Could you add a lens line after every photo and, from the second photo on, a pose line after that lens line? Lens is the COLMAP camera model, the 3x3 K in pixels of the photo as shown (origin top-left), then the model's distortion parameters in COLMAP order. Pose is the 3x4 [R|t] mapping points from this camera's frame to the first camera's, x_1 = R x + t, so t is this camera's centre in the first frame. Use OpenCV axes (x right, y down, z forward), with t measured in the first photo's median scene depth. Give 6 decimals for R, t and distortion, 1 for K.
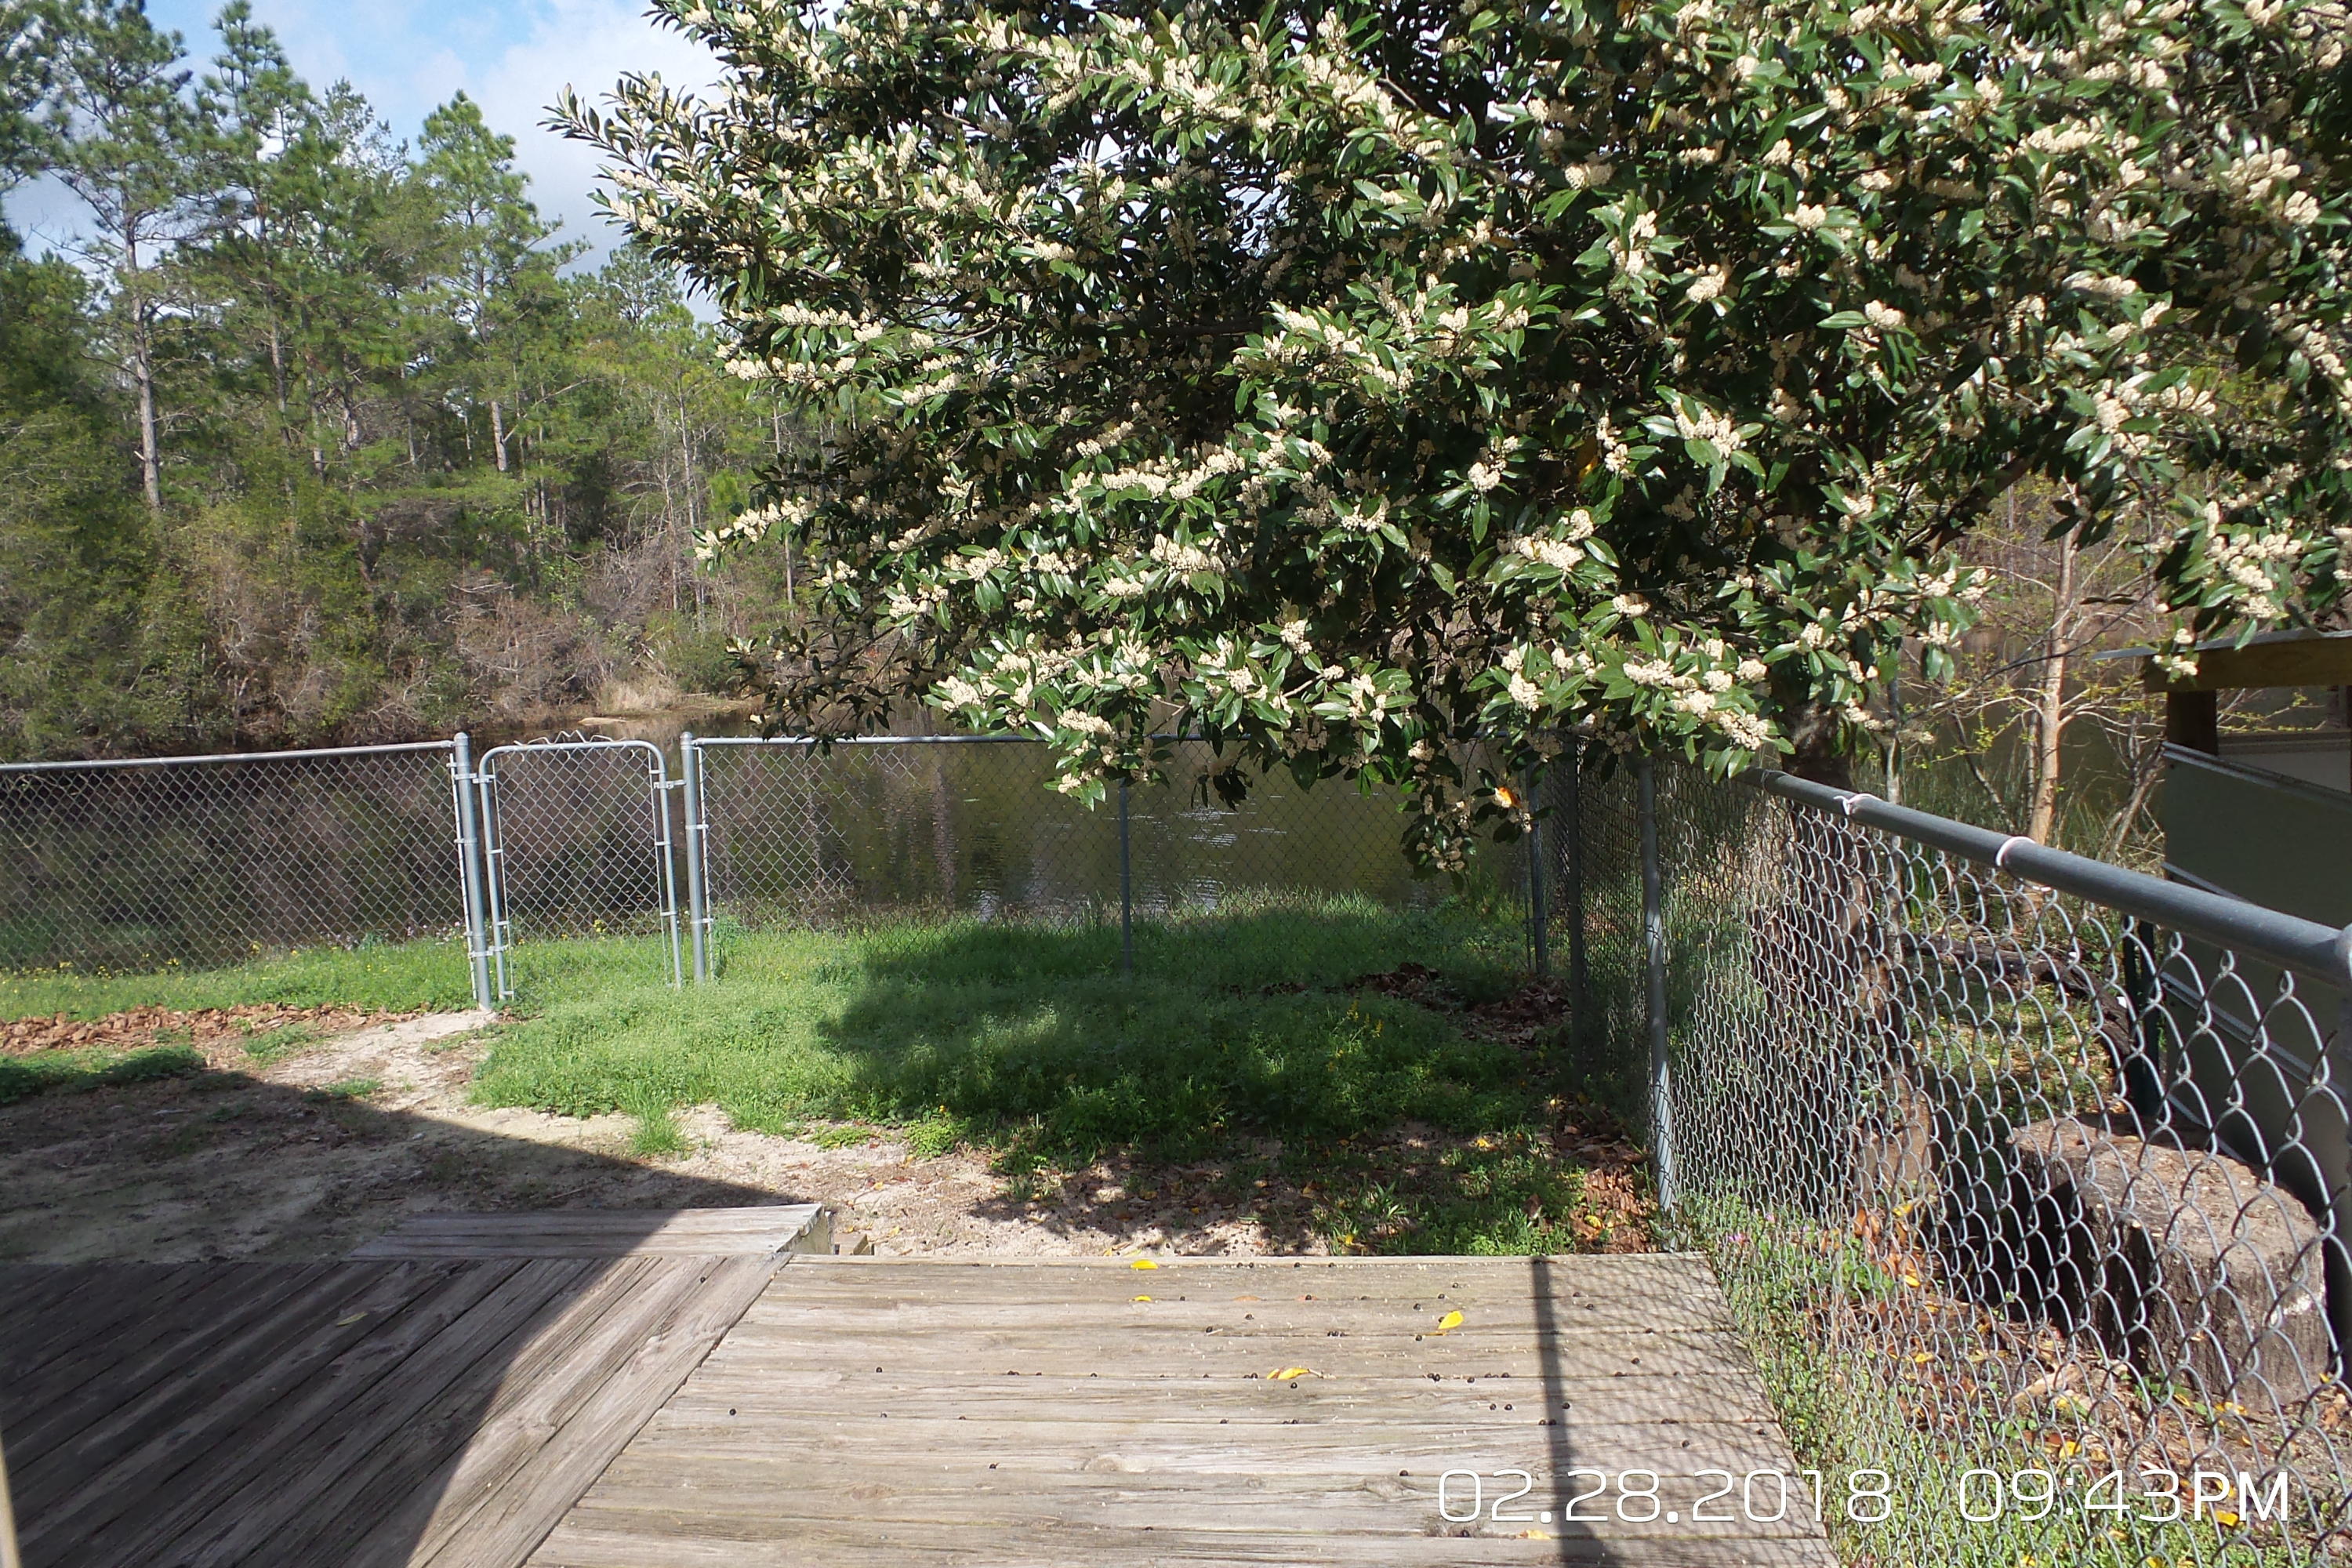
lens RADIAL K [[1620.0, 0, 1193.5], [0, 1620.0, 763.4], [0, 0, 1]] dist [0.006233, -0.004212]
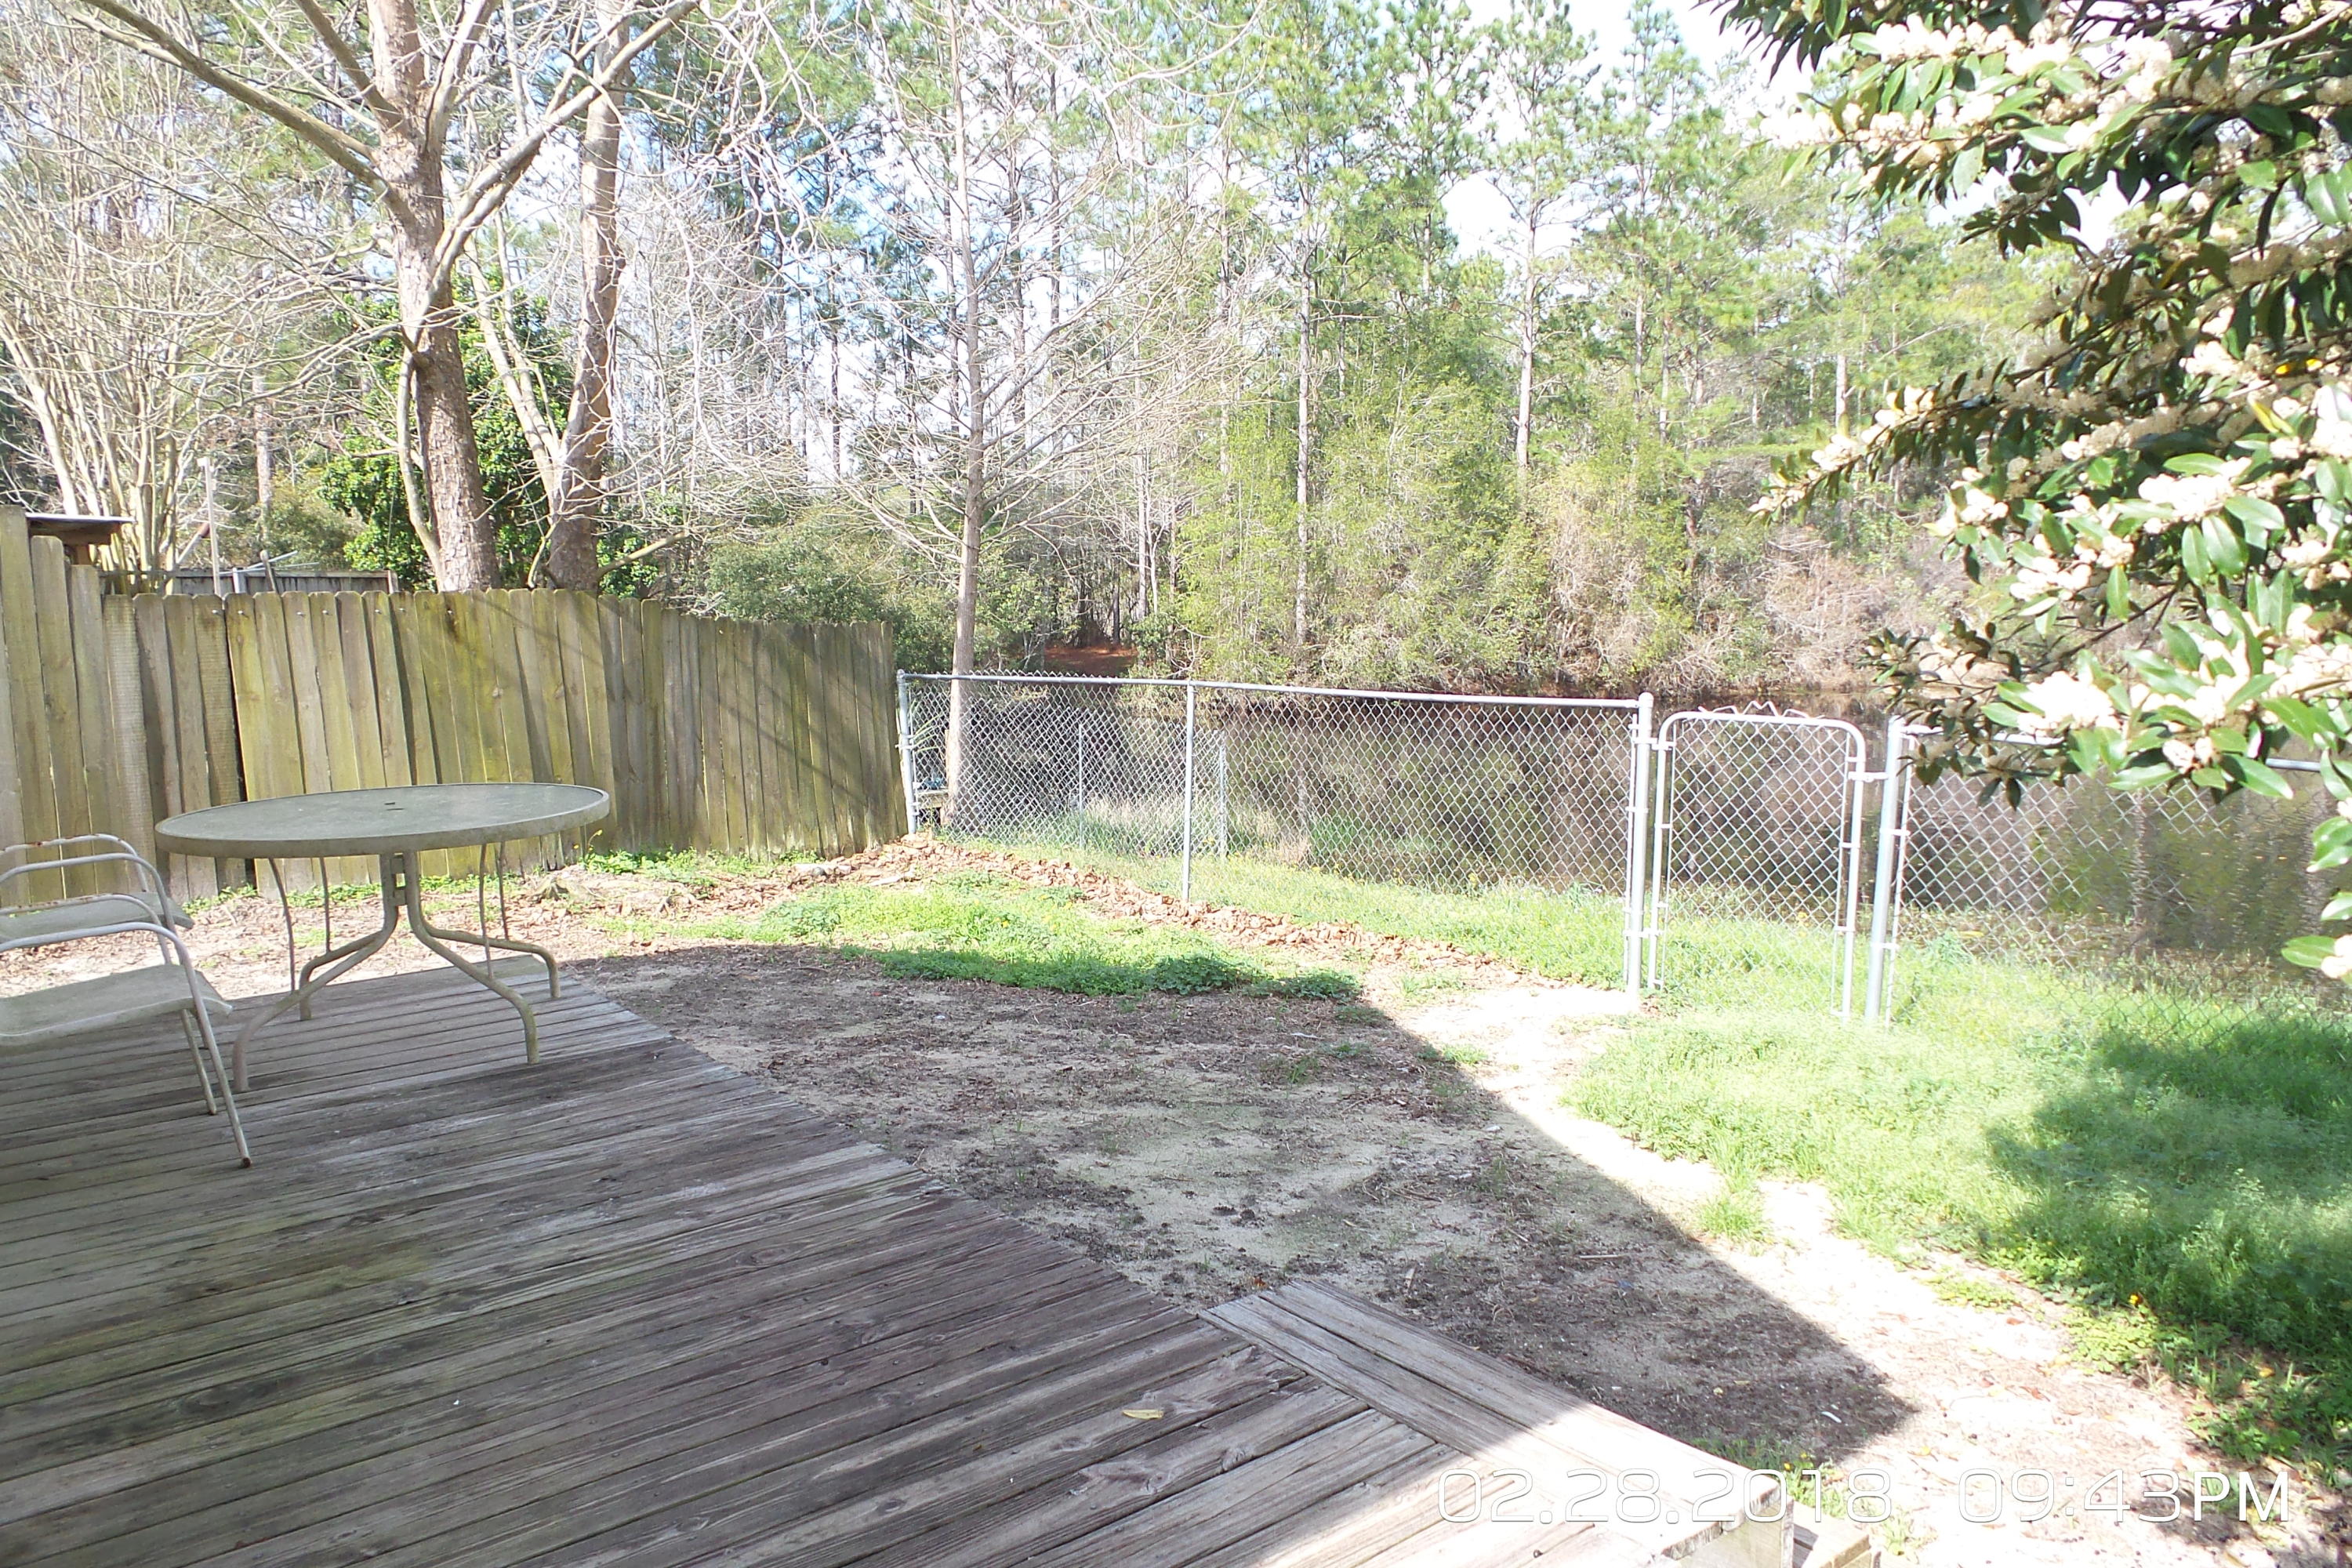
lens RADIAL K [[1620.0, 0, 1170.7], [0, 1620.0, 782.8], [0, 0, 1]] dist [0.006233, -0.004212]
pose [[0.705133, 0.126149, -0.697764, 0.006588], [-0.100776, 0.991887, 0.077484, -0.012506], [0.701878, 0.015681, 0.712125, 0.154834]]
